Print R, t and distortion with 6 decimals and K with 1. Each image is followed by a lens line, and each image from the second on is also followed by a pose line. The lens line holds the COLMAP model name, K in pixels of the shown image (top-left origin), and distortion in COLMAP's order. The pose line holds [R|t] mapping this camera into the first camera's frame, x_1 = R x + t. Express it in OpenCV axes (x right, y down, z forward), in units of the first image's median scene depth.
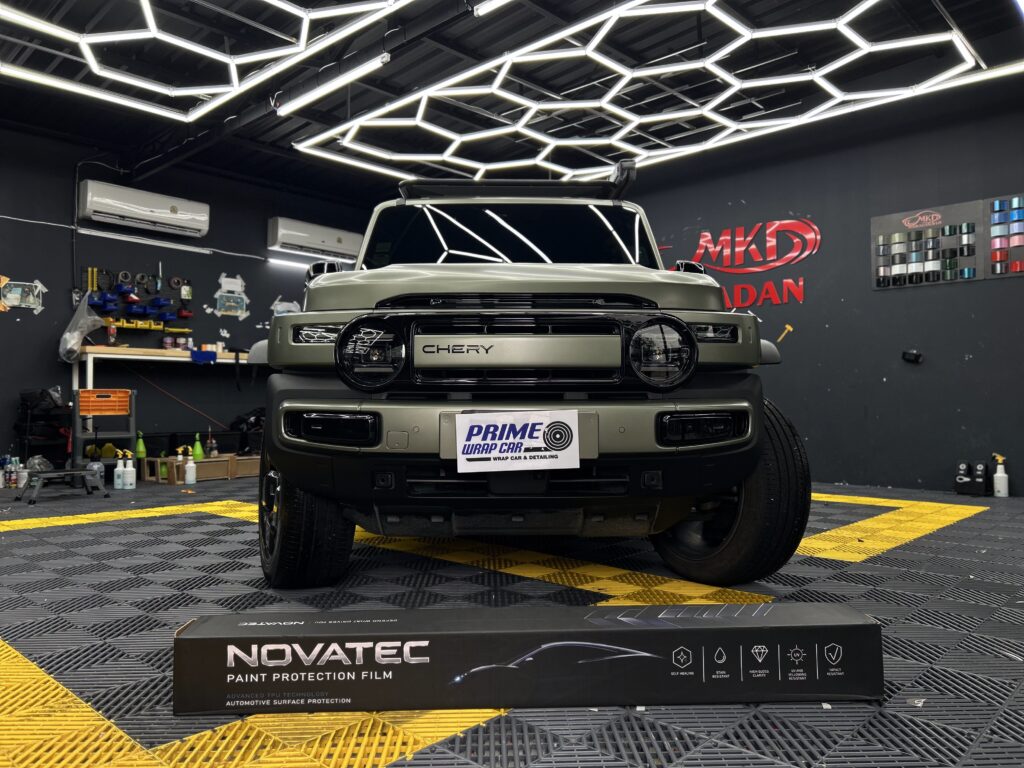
lens RADIAL K [[769.8, 0, 513.7], [0, 769.8, 380.2], [0, 0, 1]] dist [0.056303, -0.064322]
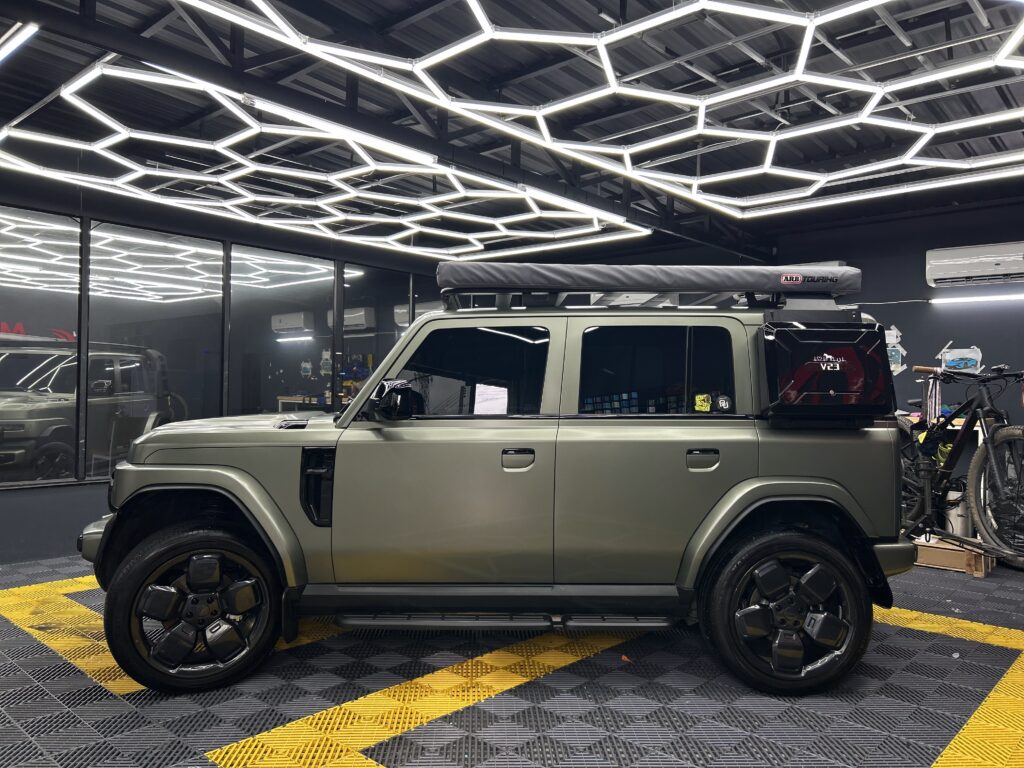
lens RADIAL K [[769.8, 0, 513.7], [0, 769.8, 380.2], [0, 0, 1]] dist [0.056303, -0.064322]
pose [[0.014046, -0.002243, -0.999899, 0.758107], [0.022383, 0.999748, -0.001928, -0.111630], [0.999651, -0.022354, 0.014093, 0.762667]]
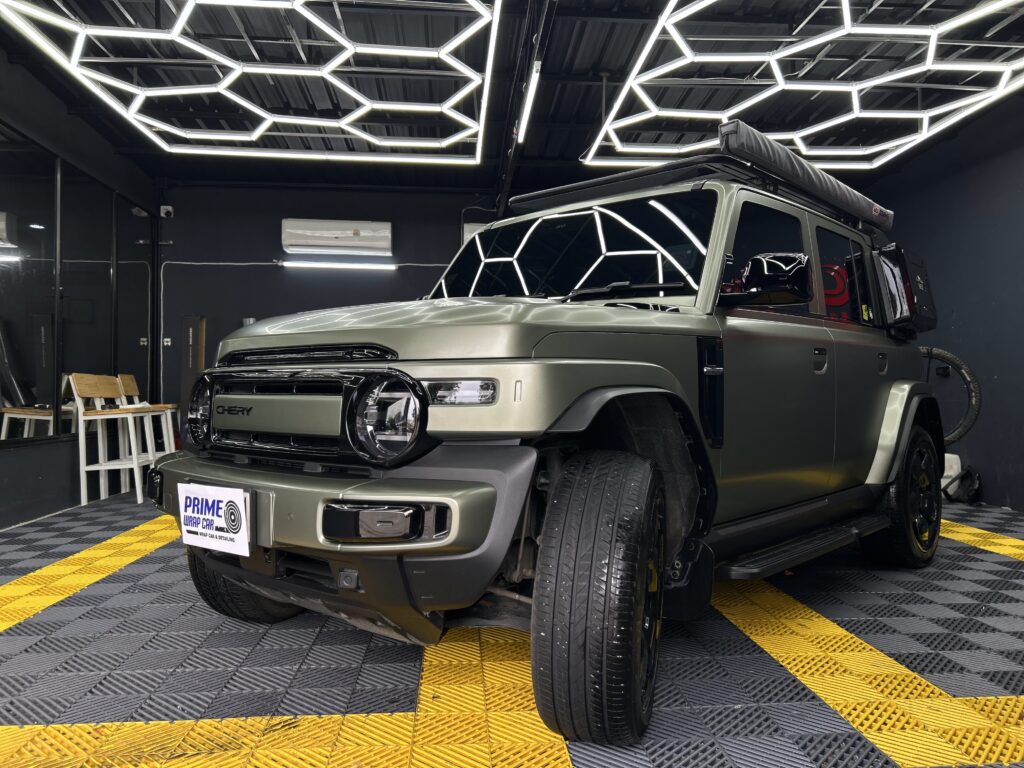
lens RADIAL K [[769.8, 0, 513.7], [0, 769.8, 380.2], [0, 0, 1]] dist [0.056303, -0.064322]
pose [[0.733863, -0.006084, -0.679271, 0.356158], [0.016342, 0.999829, 0.008700, -0.034546], [0.679101, -0.017485, 0.733836, 0.224230]]
